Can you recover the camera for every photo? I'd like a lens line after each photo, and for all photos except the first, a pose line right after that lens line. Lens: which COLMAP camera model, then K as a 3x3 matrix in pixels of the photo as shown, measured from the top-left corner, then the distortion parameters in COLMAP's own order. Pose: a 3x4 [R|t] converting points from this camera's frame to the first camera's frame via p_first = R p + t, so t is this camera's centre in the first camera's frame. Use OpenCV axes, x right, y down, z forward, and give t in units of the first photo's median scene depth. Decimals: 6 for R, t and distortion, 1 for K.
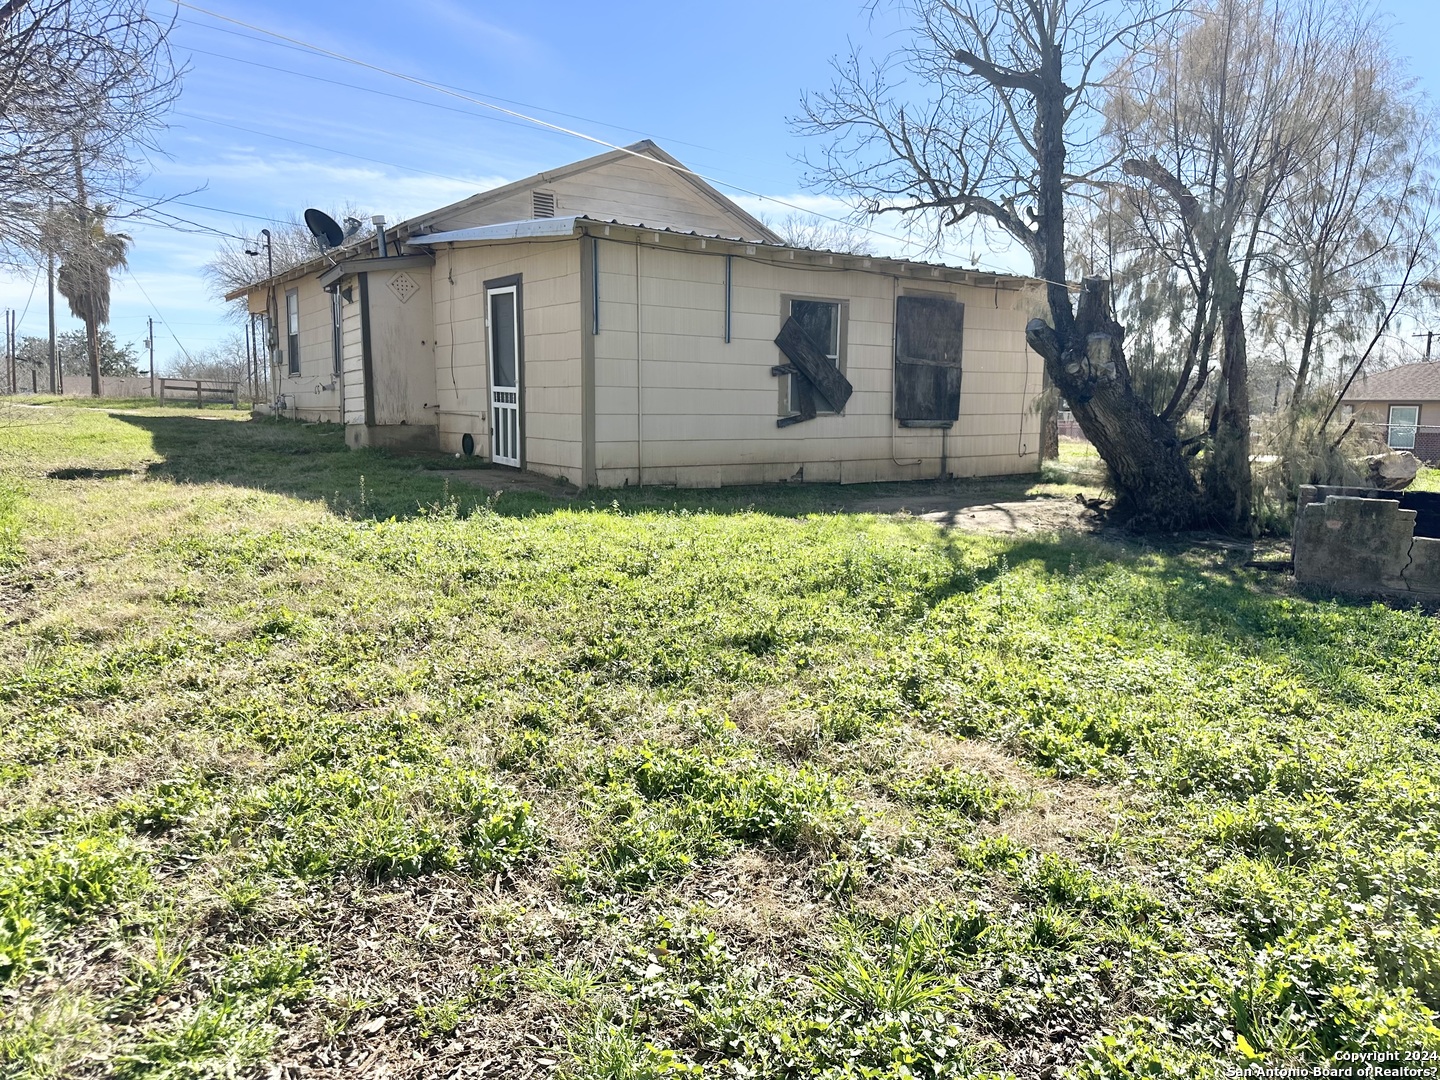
lens RADIAL K [[1016.5, 0, 725.6], [0, 1016.5, 540.1], [0, 0, 1]] dist [0.005738, -0.005983]
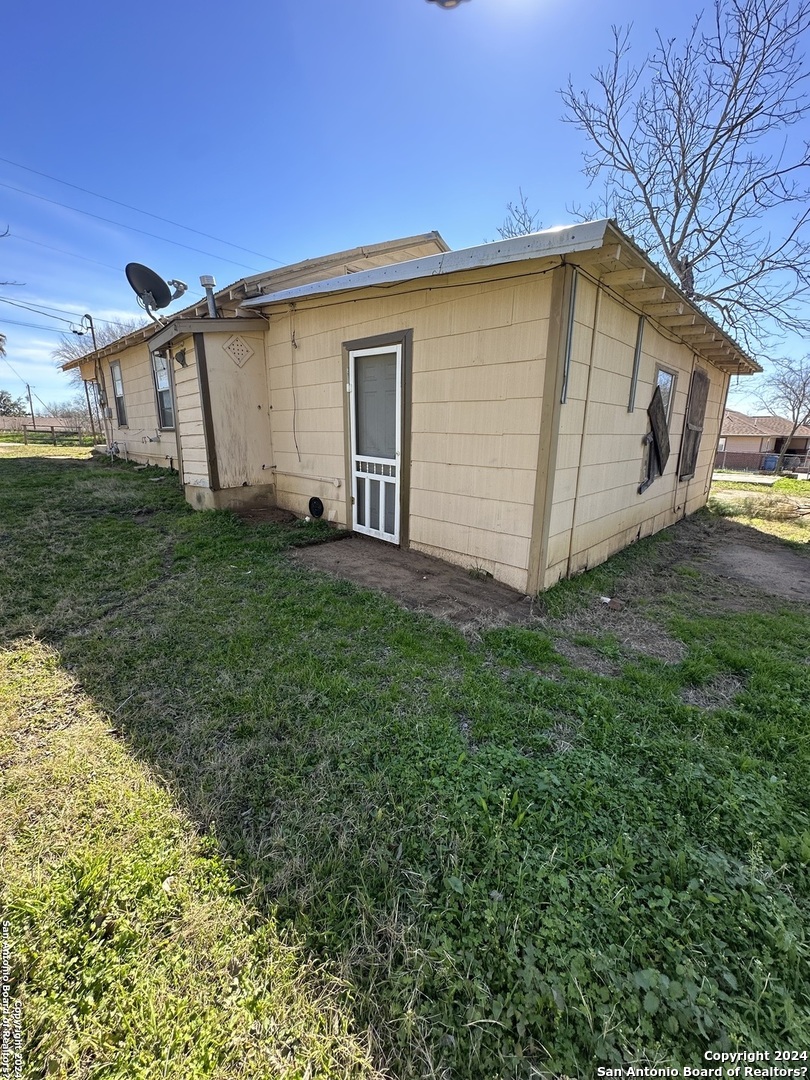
lens RADIAL K [[436.2, 0, 397.0], [0, 436.2, 537.1], [0, 0, 1]] dist [0.000497, -0.000124]
pose [[0.986958, -0.040352, 0.155841, -0.238242], [0.022617, 0.993230, 0.113942, -0.111214], [-0.159384, -0.108931, 0.981188, 0.531203]]
